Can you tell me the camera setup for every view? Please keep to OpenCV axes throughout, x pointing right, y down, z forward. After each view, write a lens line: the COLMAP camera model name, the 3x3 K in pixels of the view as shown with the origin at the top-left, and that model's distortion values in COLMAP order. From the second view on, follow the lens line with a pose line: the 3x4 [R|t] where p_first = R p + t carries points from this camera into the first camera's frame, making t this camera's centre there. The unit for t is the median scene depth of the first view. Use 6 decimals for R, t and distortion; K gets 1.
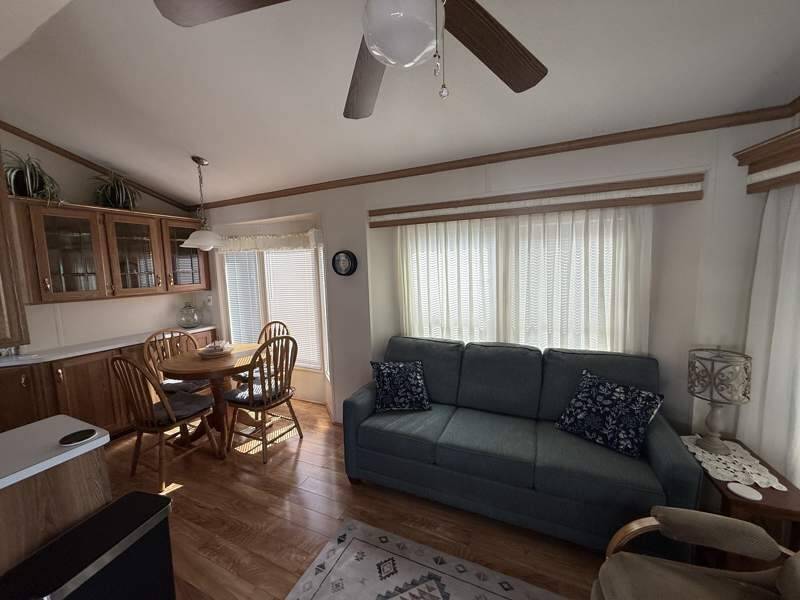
lens RADIAL K [[320.2, 0, 397.5], [0, 320.2, 297.7], [0, 0, 1]] dist [0.000366, 0.000800]
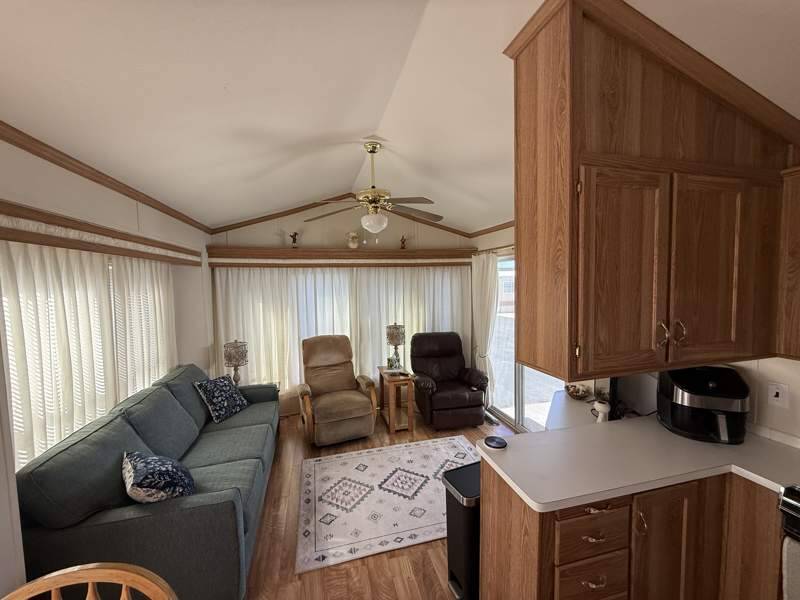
lens RADIAL K [[320.2, 0, 395.8], [0, 320.2, 300.6], [0, 0, 1]] dist [0.000366, 0.000800]
pose [[-0.636686, -0.000846, 0.771122, -0.759238], [0.112280, 0.989240, 0.093790, -0.109717], [-0.762905, 0.146297, -0.629741, 0.892662]]
